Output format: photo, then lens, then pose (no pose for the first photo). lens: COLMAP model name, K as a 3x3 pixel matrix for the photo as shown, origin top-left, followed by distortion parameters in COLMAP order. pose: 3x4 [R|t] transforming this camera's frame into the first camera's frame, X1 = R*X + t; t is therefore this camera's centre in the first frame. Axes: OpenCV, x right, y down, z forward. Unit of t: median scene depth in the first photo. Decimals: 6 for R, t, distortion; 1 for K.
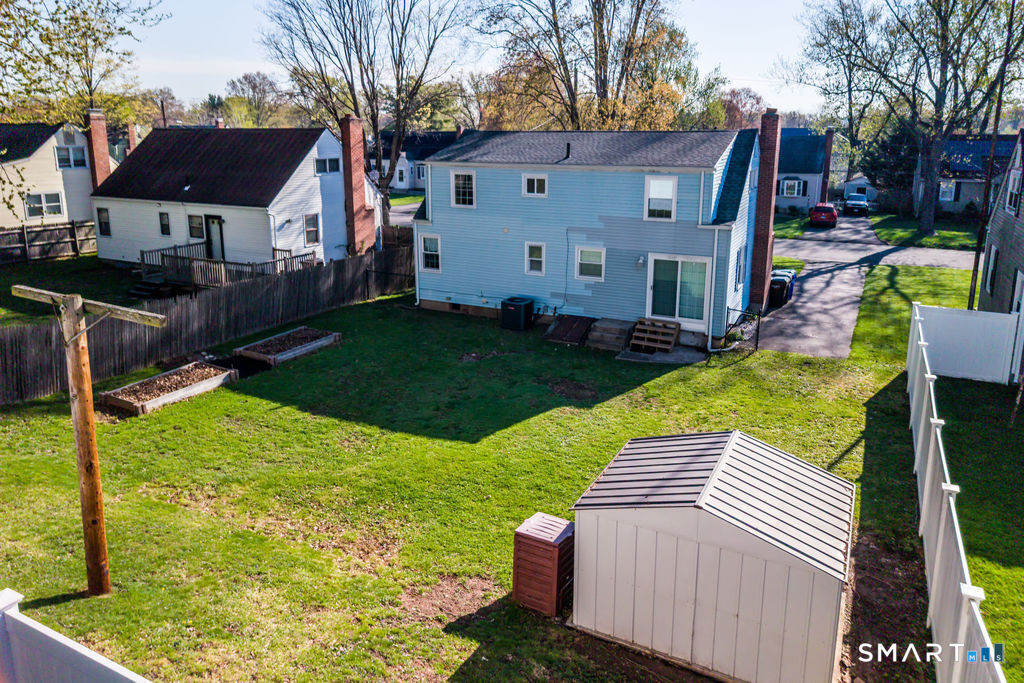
lens RADIAL K [[704.2, 0, 508.2], [0, 704.2, 276.5], [0, 0, 1]] dist [0.049751, -0.001209]
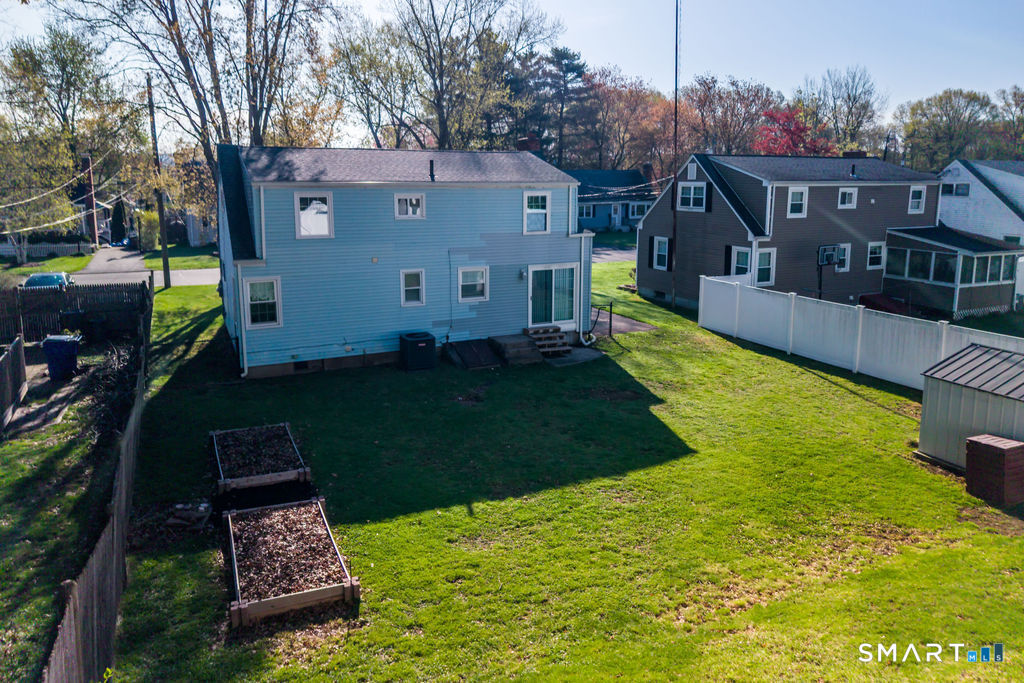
lens RADIAL K [[708.1, 0, 501.8], [0, 708.1, 281.5], [0, 0, 1]] dist [0.054669, -0.084971]
pose [[0.607437, -0.116957, 0.785711, -0.641713], [0.150539, 0.988127, 0.030706, -0.046892], [-0.779973, 0.099628, 0.617832, 0.380104]]
